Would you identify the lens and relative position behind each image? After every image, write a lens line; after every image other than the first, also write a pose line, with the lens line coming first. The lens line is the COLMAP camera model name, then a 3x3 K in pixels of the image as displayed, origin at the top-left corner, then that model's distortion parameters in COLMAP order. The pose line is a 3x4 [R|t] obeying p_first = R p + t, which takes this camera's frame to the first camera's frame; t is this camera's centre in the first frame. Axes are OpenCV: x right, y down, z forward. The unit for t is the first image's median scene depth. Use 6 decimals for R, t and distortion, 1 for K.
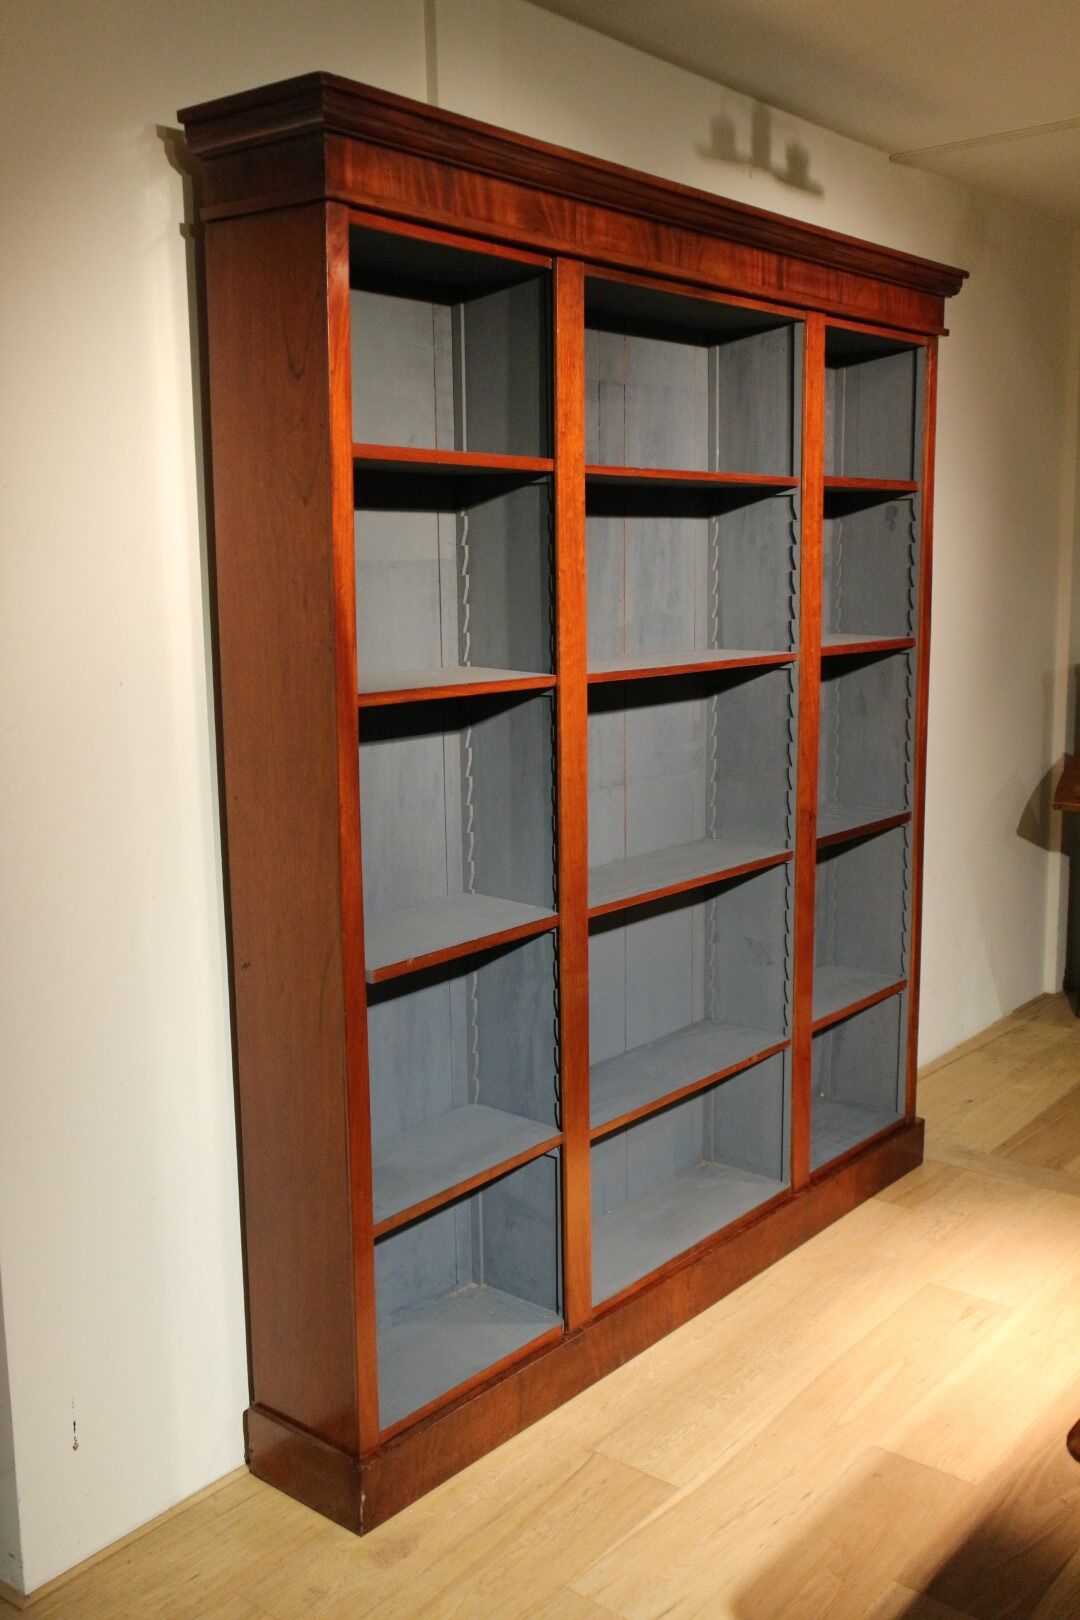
lens RADIAL K [[1547.1, 0, 540.7], [0, 1547.1, 806.6], [0, 0, 1]] dist [-0.064615, 0.128597]
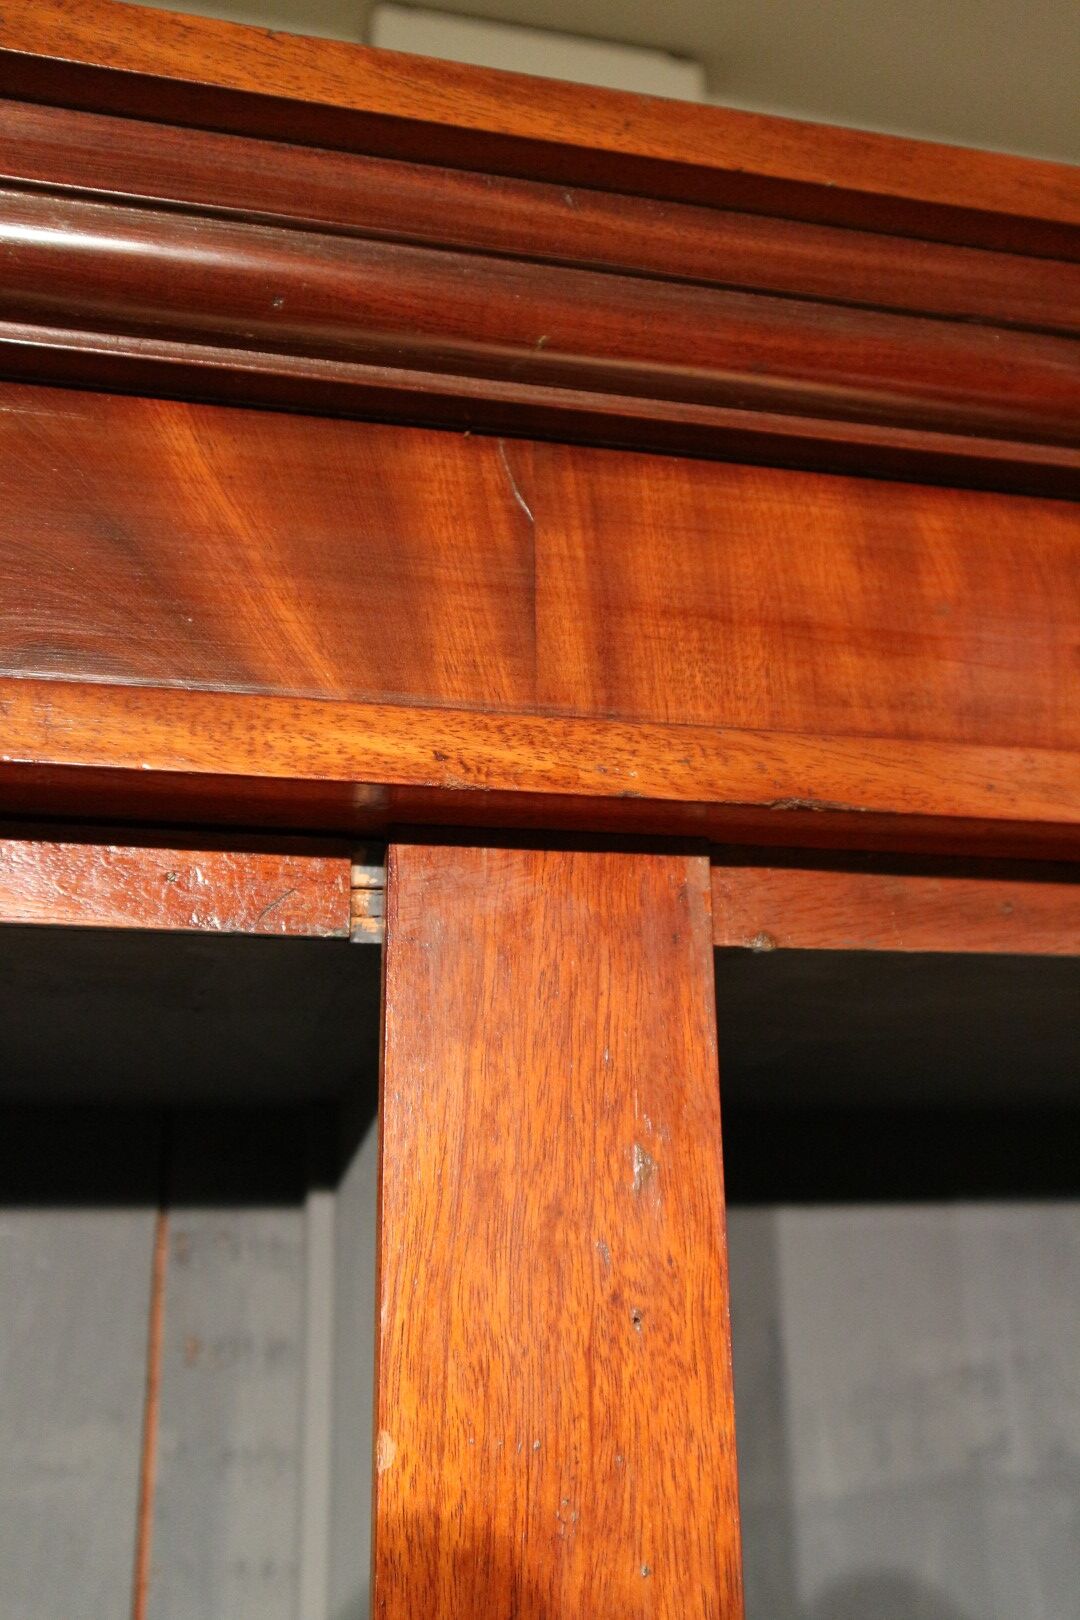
lens RADIAL K [[1546.9, 0, 540.0], [0, 1546.9, 810.0], [0, 0, 1]] dist [-0.065245, 0.123144]
pose [[0.809030, -0.178078, -0.560142, 0.085465], [-0.085372, 0.907291, -0.411747, -0.282918], [0.581535, 0.380936, 0.718822, 0.838247]]
